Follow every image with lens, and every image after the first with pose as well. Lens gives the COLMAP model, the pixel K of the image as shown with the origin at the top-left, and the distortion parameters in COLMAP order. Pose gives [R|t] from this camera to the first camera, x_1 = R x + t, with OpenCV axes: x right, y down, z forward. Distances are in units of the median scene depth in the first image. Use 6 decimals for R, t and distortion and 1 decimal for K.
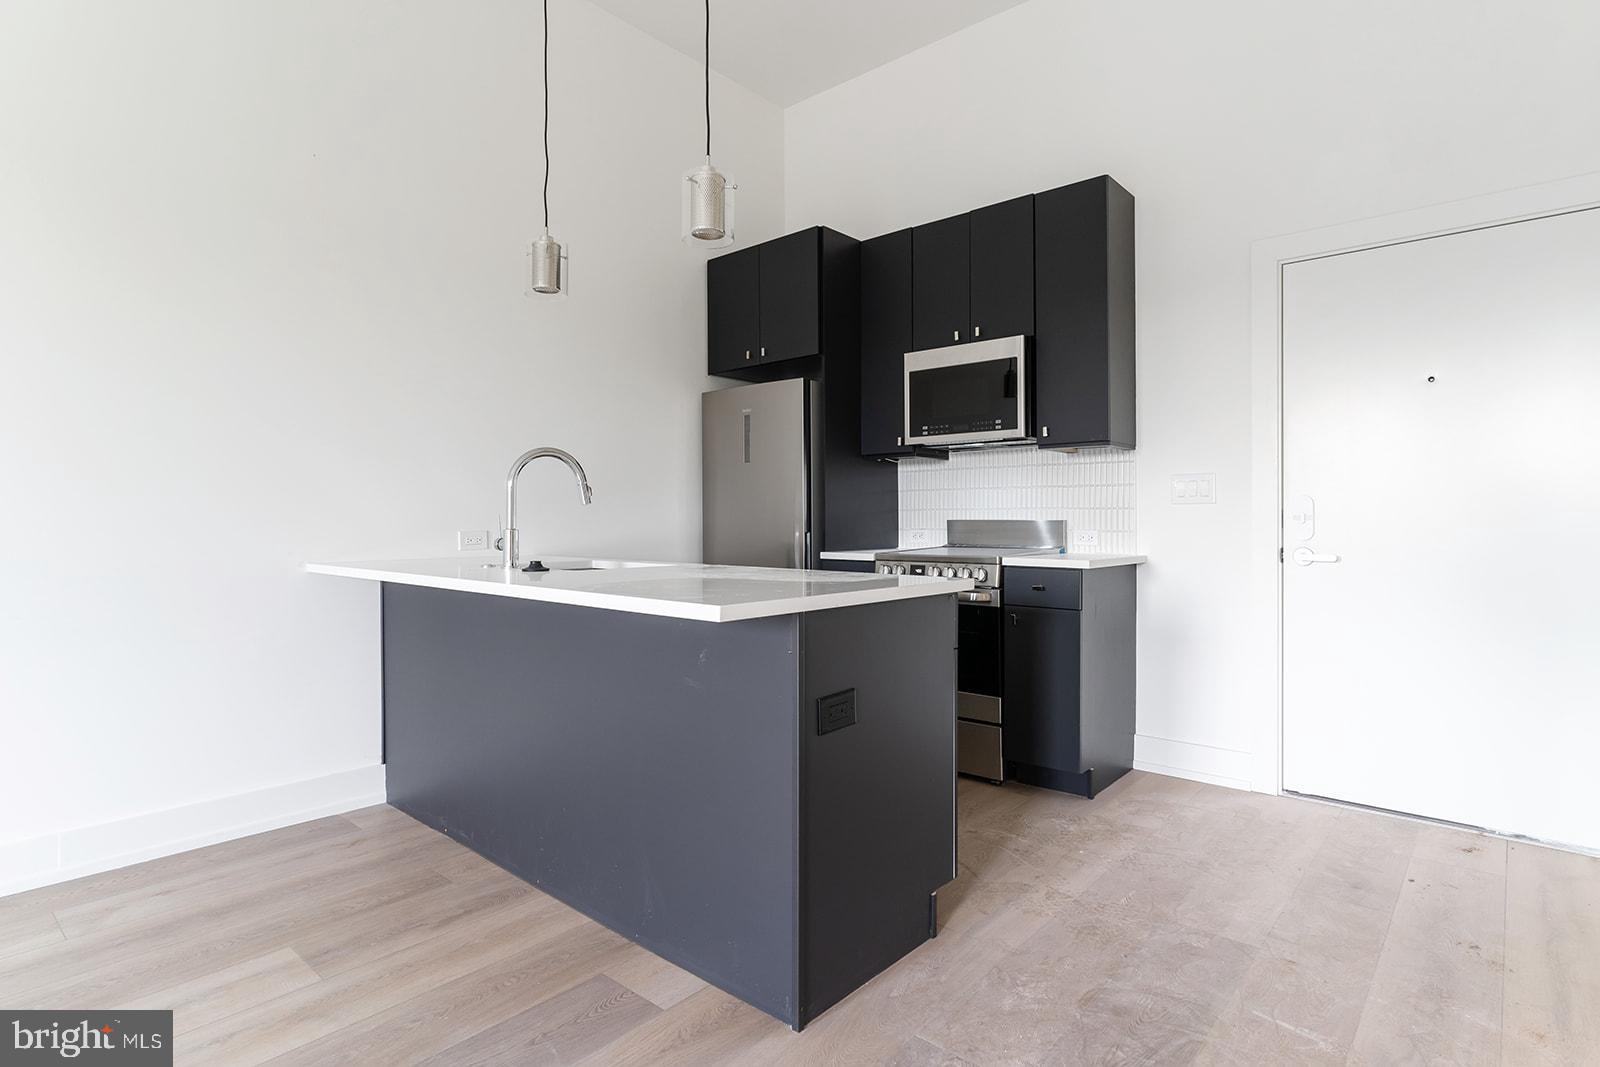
lens RADIAL K [[826.4, 0, 800.0], [0, 826.4, 533.5], [0, 0, 1]] dist [-0.001444, -0.000896]
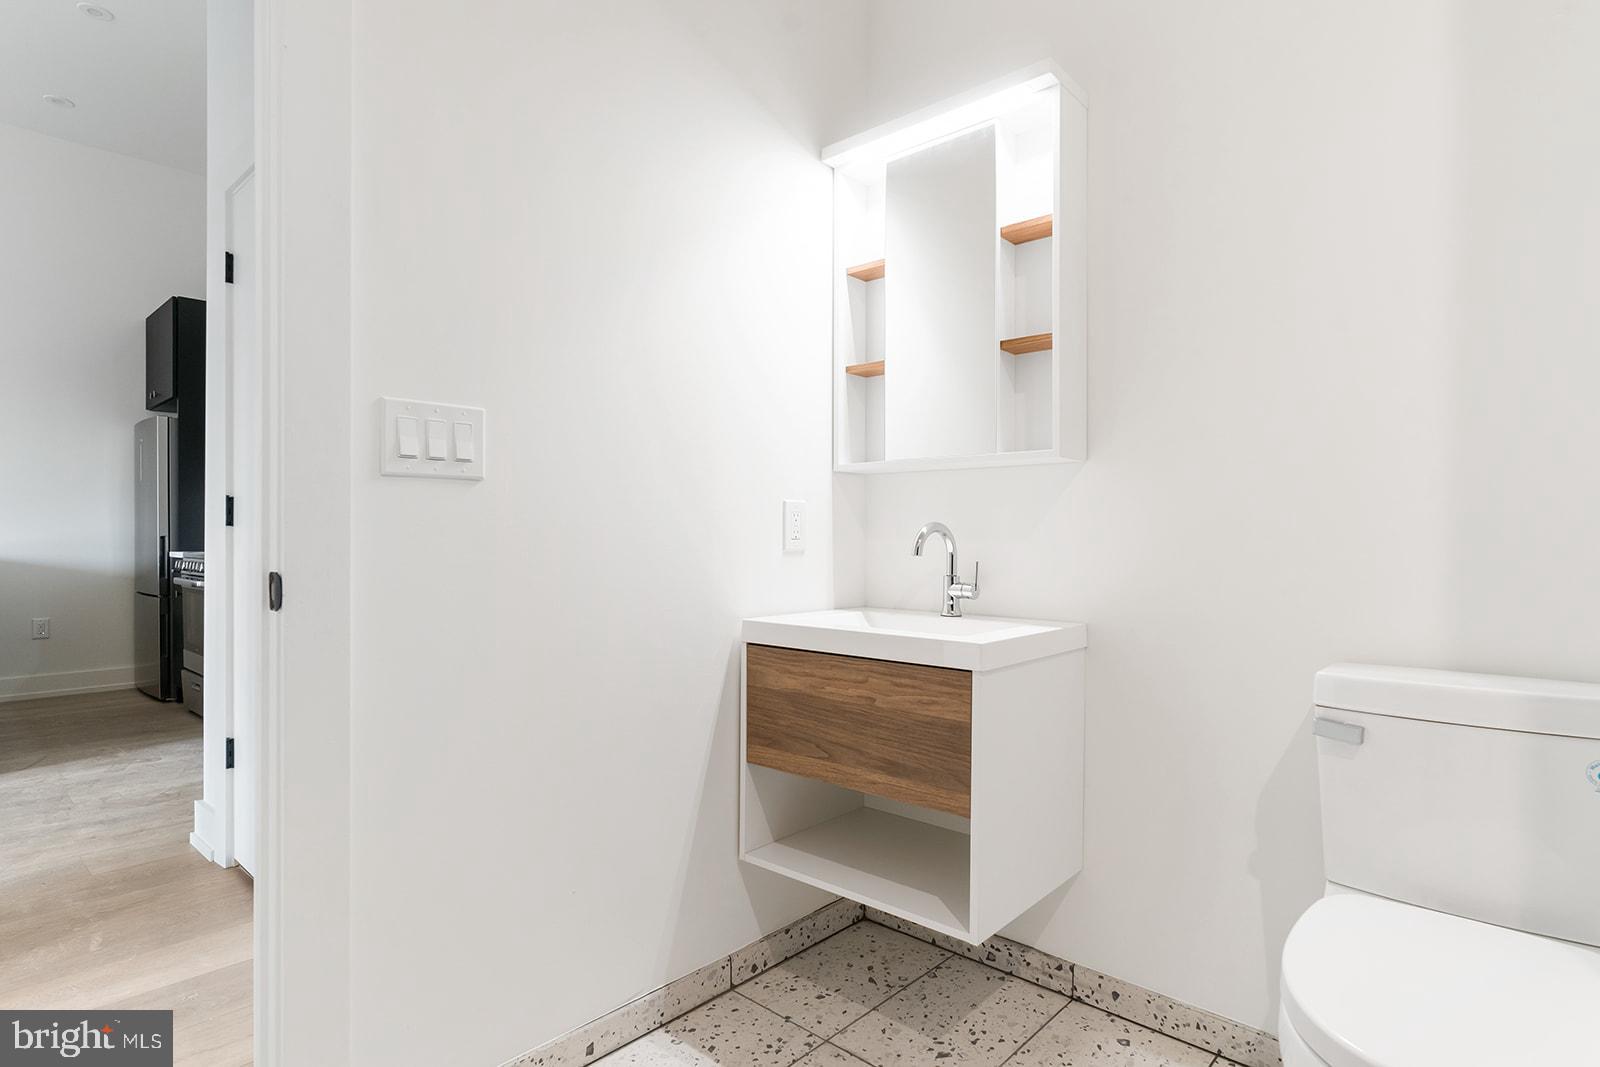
lens RADIAL K [[826.4, 0, 800.0], [0, 826.4, 533.5], [0, 0, 1]] dist [-0.001444, -0.000896]
pose [[0.999849, 0.007310, -0.015735, 1.147168], [-0.007542, 0.999863, -0.014762, 0.007400], [0.015625, 0.014879, 0.999767, -0.303439]]
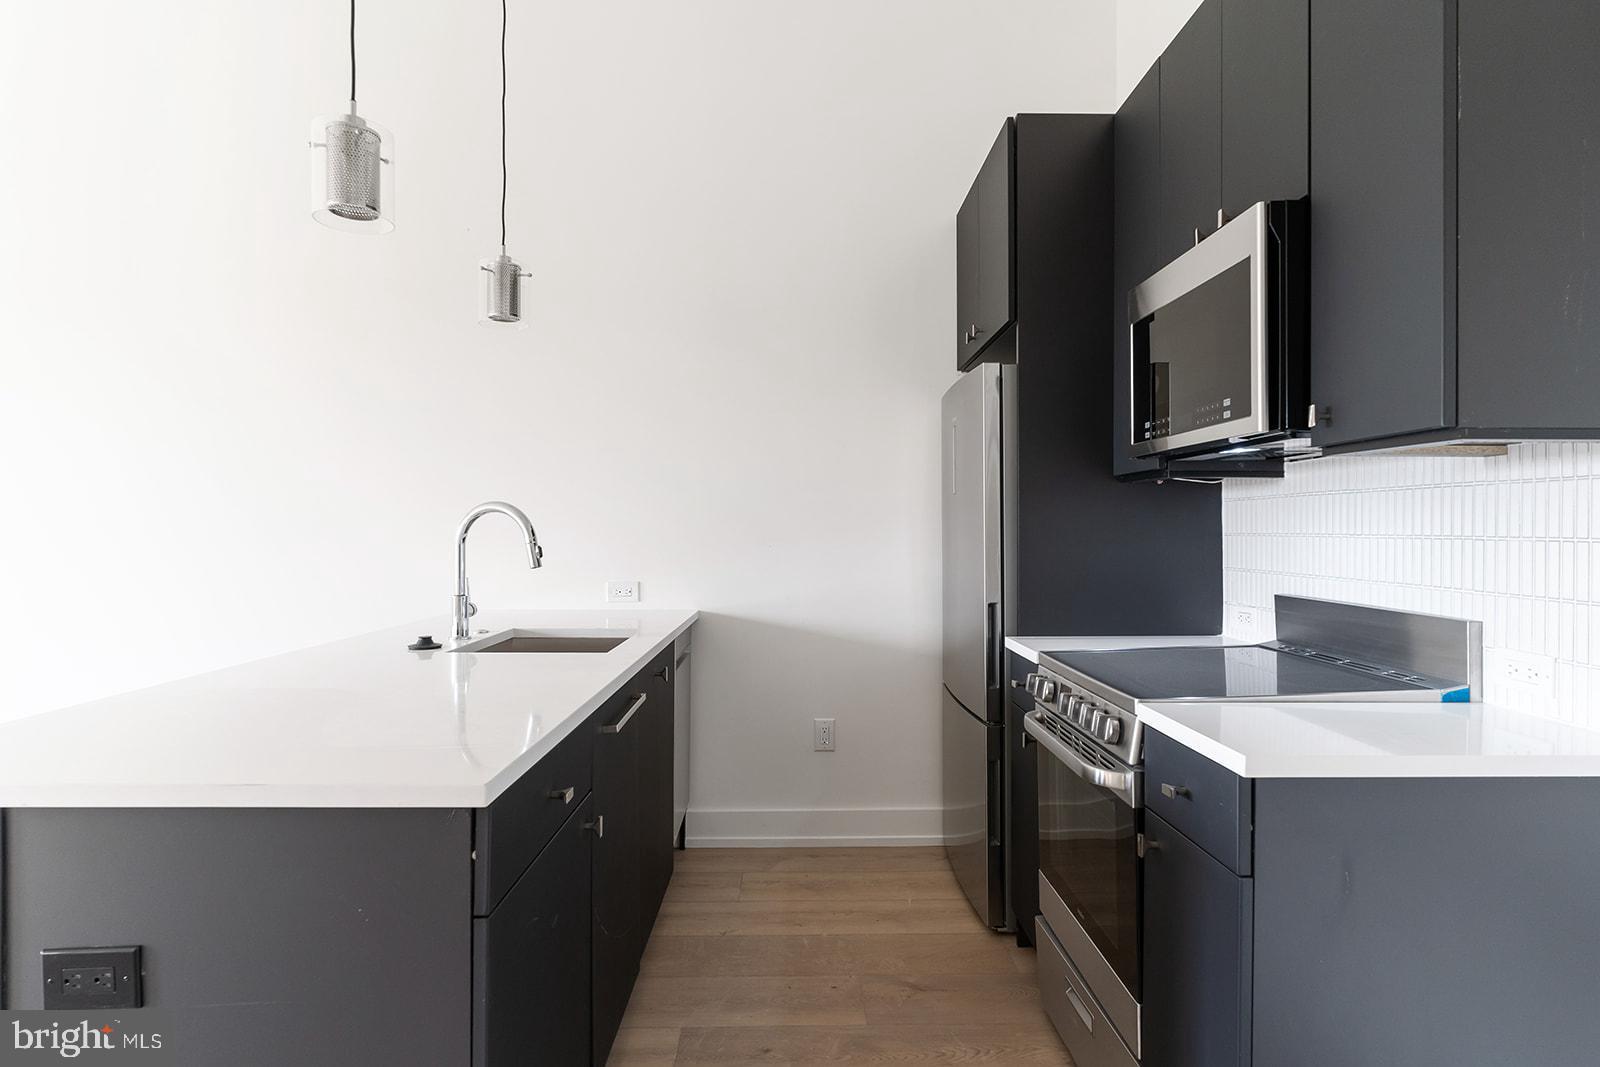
lens RADIAL K [[844.0, 0, 800.0], [0, 844.0, 533.5], [0, 0, 1]] dist [-0.001220, -0.001319]
pose [[0.666159, 0.008246, -0.745765, 0.443785], [-0.015892, 0.999869, -0.003140, -0.057016], [0.745641, 0.013944, 0.666202, 0.509969]]
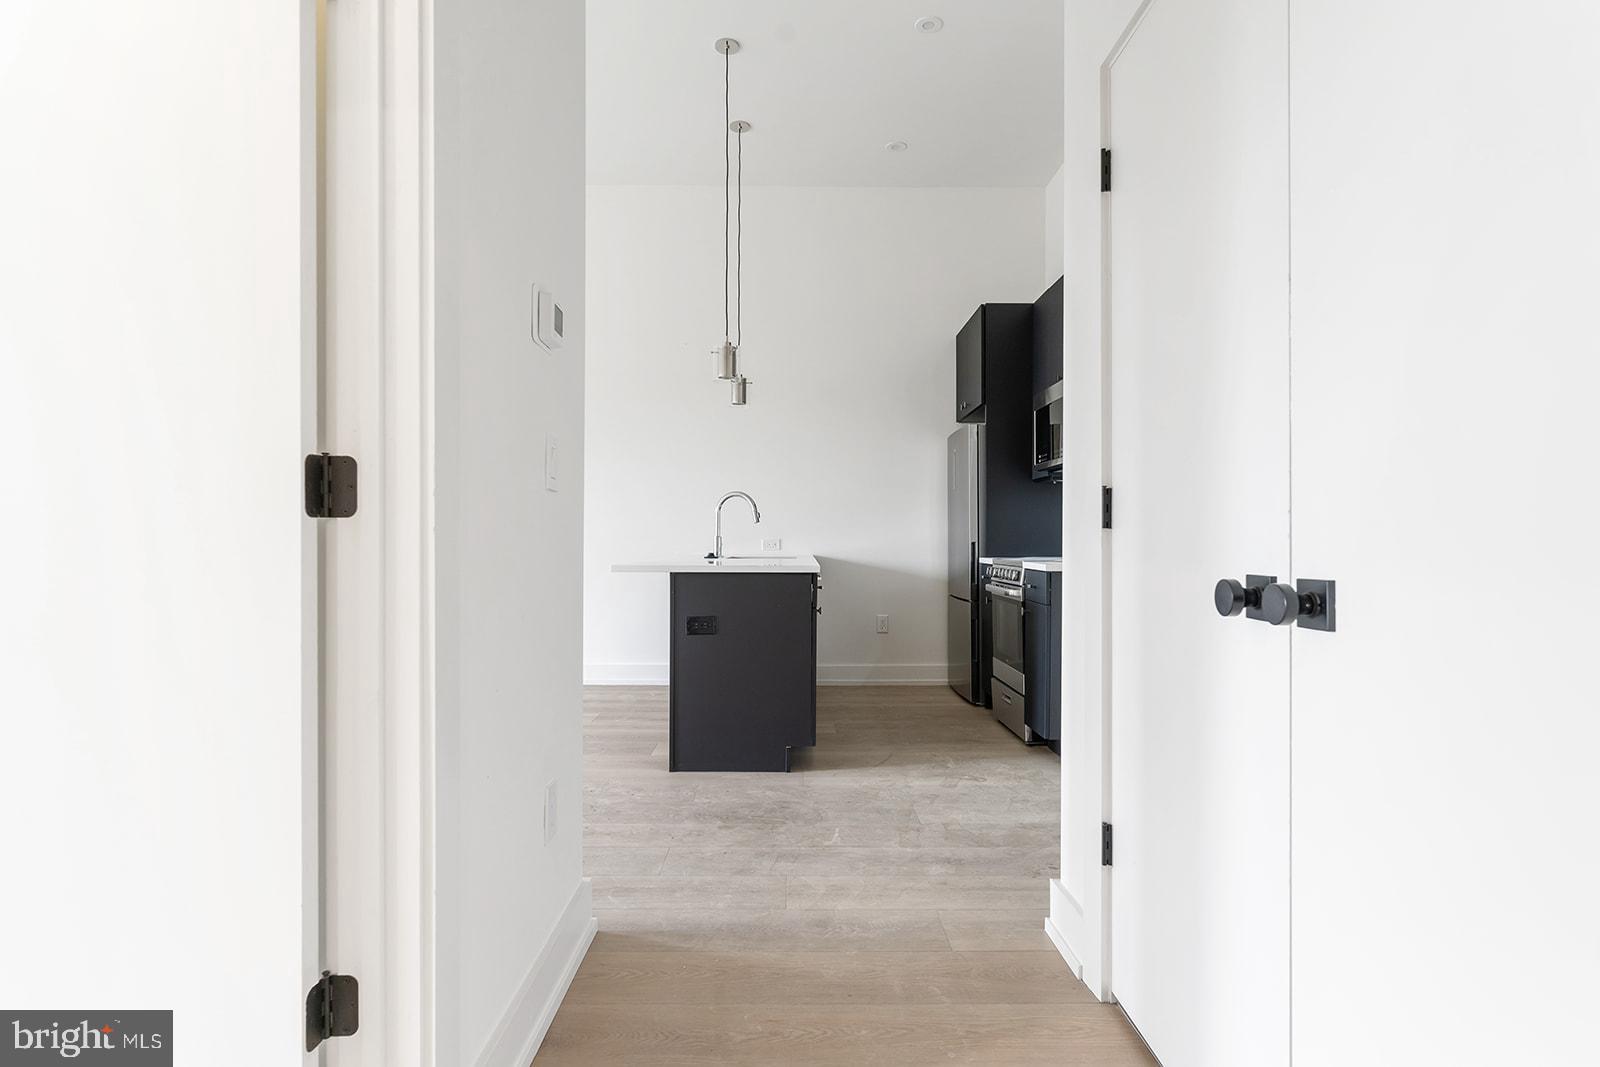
lens RADIAL K [[826.4, 0, 800.0], [0, 826.4, 533.5], [0, 0, 1]] dist [-0.001444, -0.000896]
pose [[0.664678, 0.002112, -0.747127, 0.902548], [-0.017385, 0.999769, -0.012640, 0.007655], [0.746928, 0.021391, 0.664561, -0.084031]]
